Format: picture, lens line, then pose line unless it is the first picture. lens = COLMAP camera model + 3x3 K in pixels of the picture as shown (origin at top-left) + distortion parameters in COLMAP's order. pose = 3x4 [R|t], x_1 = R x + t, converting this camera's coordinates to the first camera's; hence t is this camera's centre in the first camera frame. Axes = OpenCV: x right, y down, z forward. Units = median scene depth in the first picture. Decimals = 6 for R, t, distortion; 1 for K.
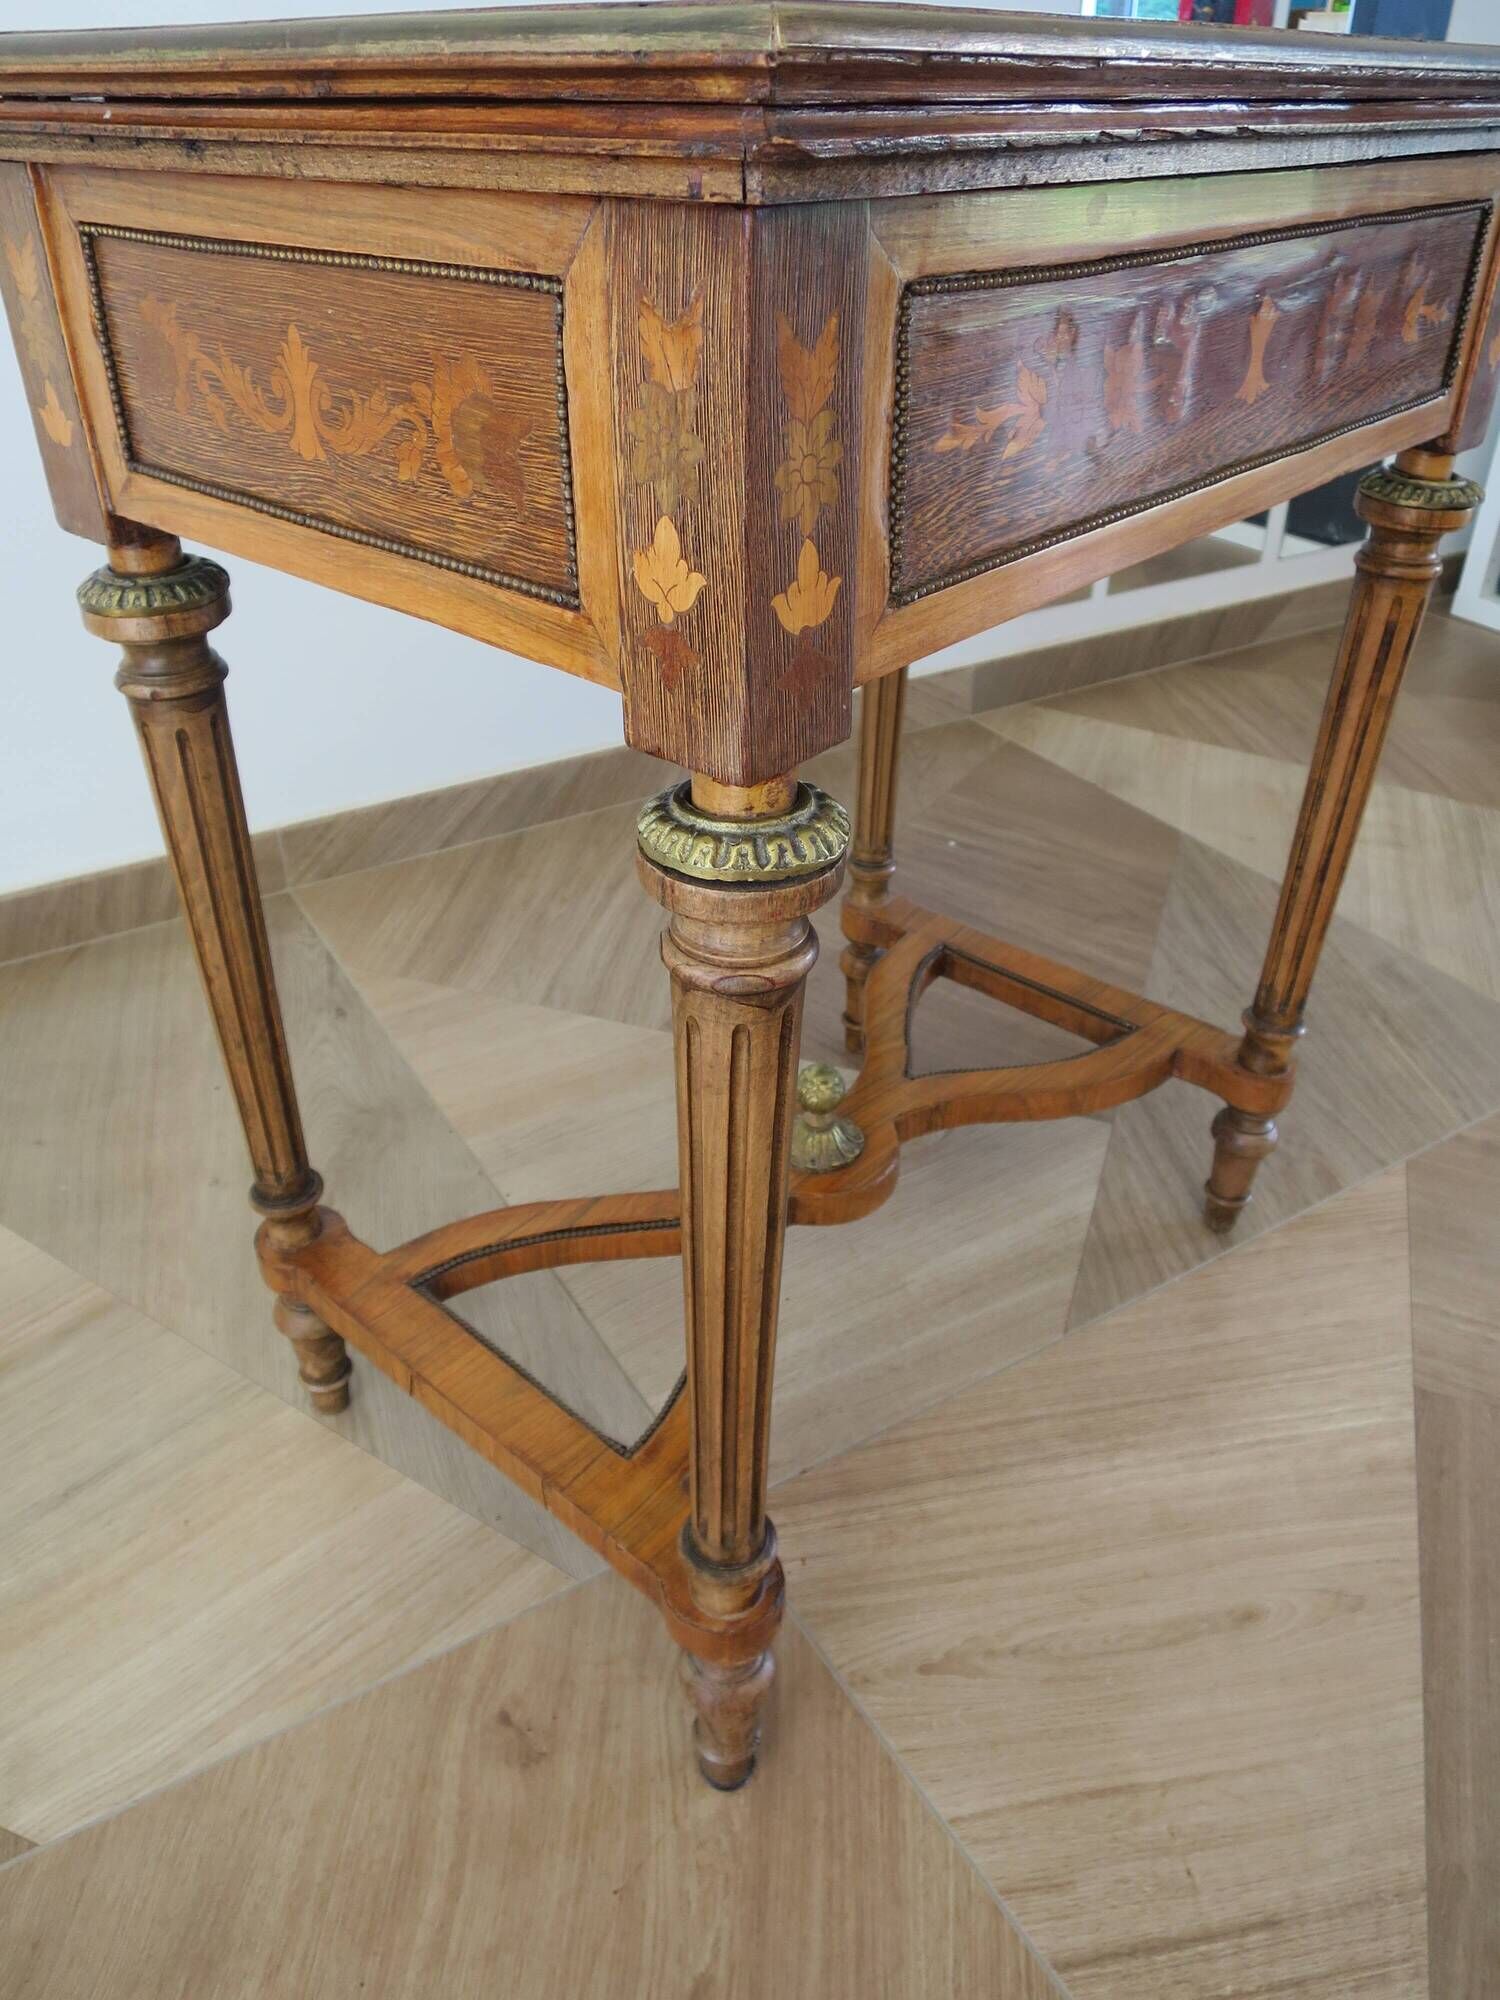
lens RADIAL K [[1439.1, 0, 756.0], [0, 1439.1, 1001.4], [0, 0, 1]] dist [-0.047350, 0.014117]
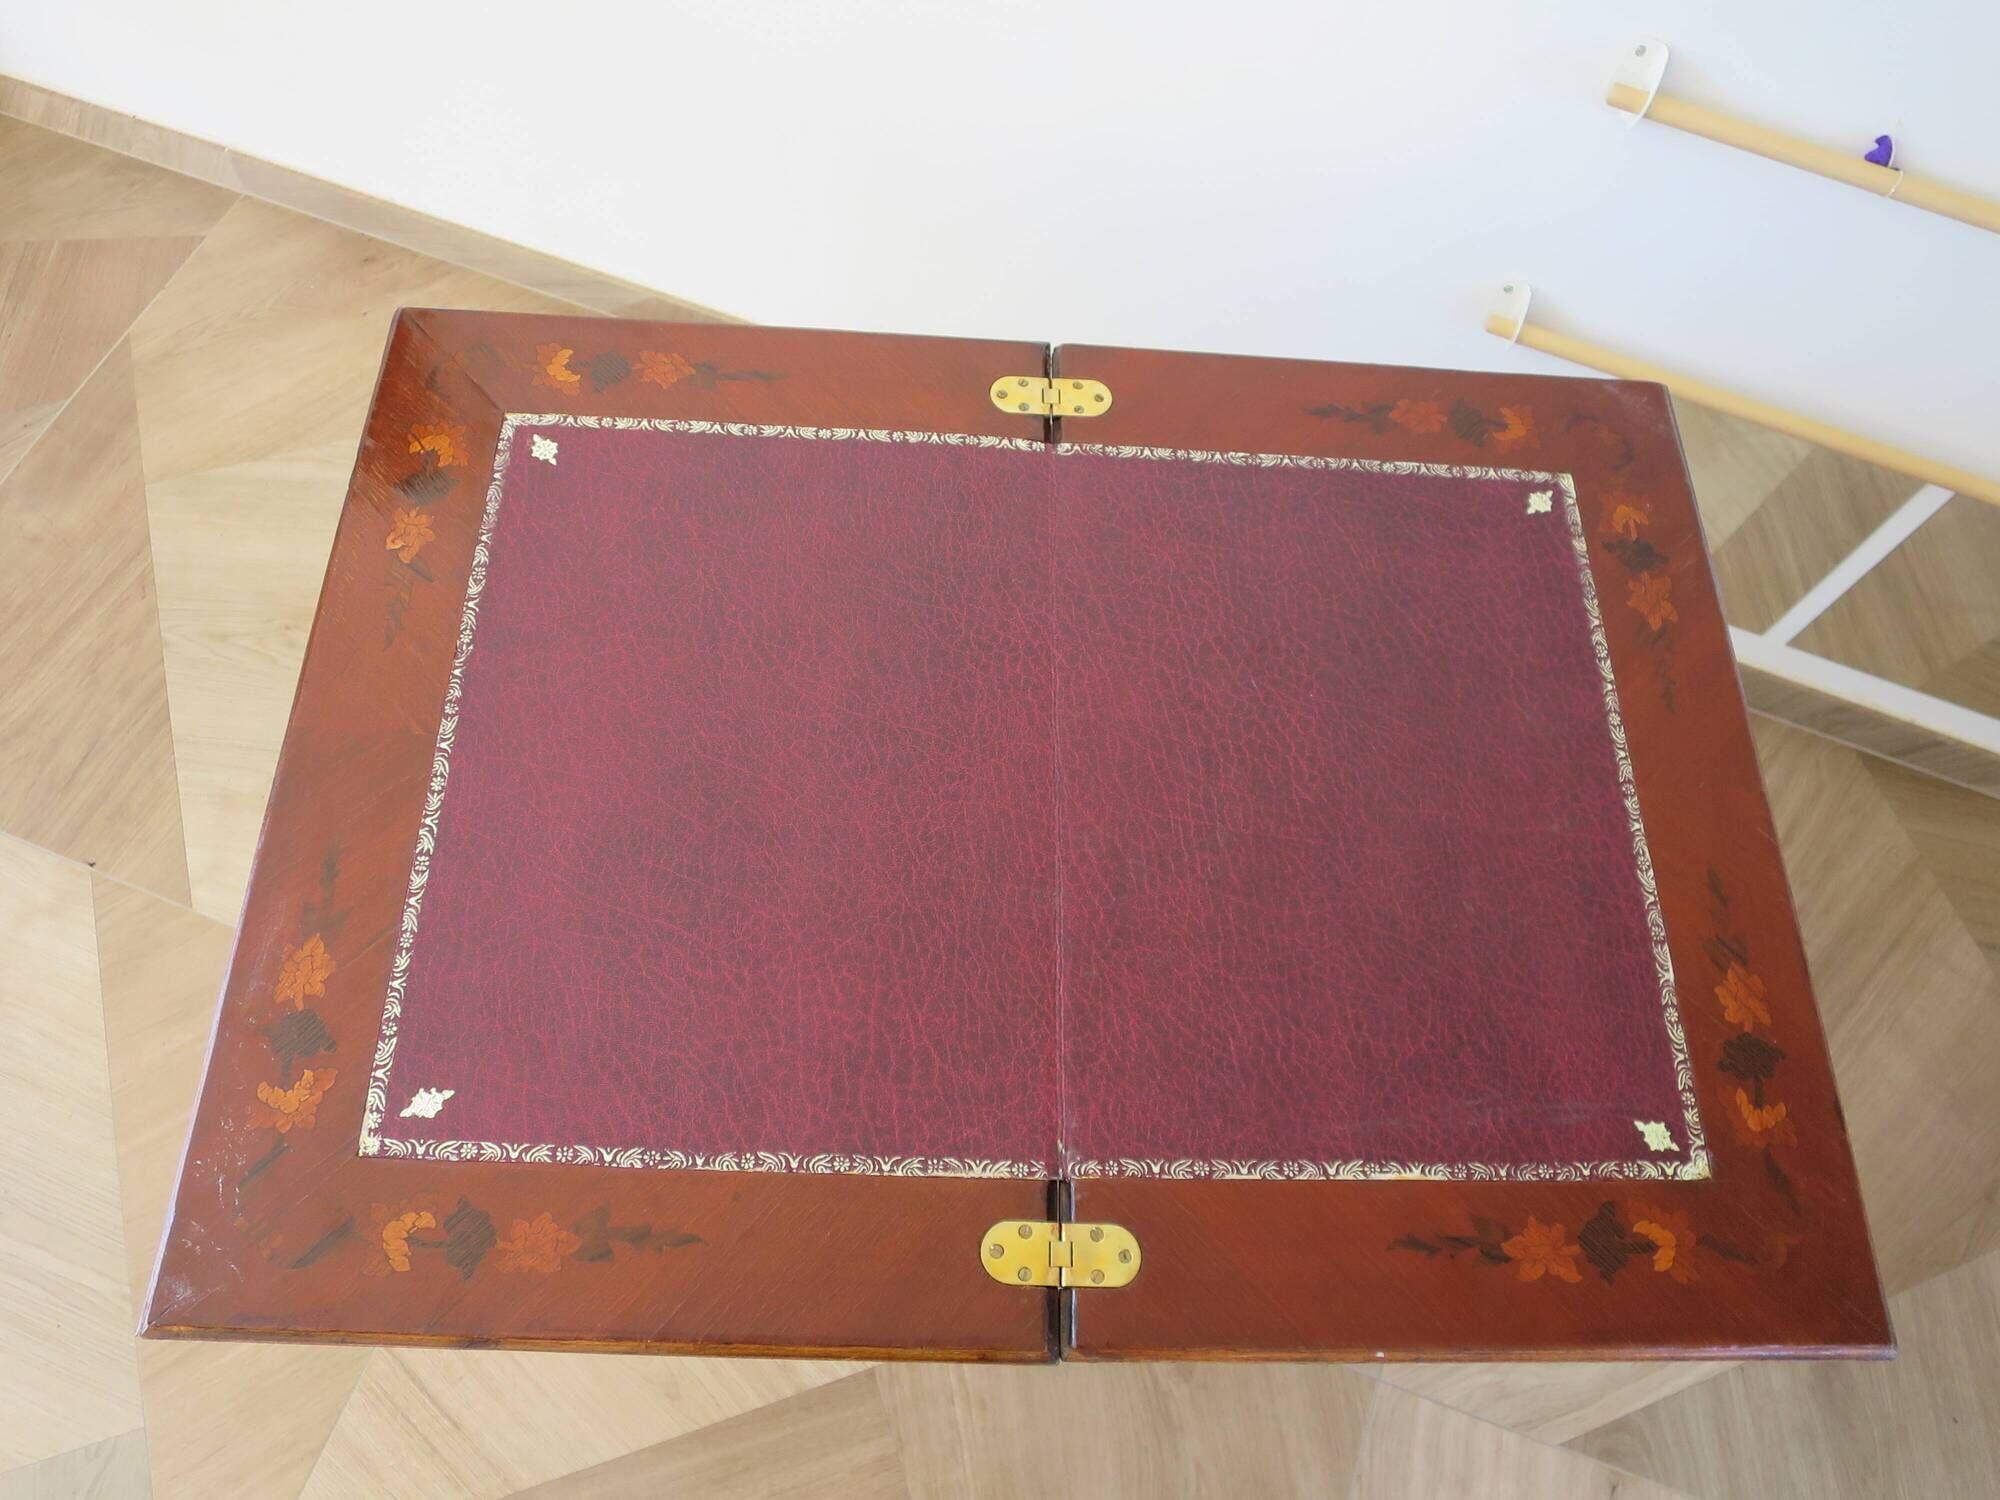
lens RADIAL K [[1439.1, 0, 1003.1], [0, 1439.1, 754.2], [0, 0, 1]] dist [-0.047350, 0.014117]
pose [[0.619587, 0.727047, -0.295829, 0.579567], [-0.496432, 0.654900, 0.569790, -1.123807], [0.608003, -0.206175, 0.766697, 0.124328]]
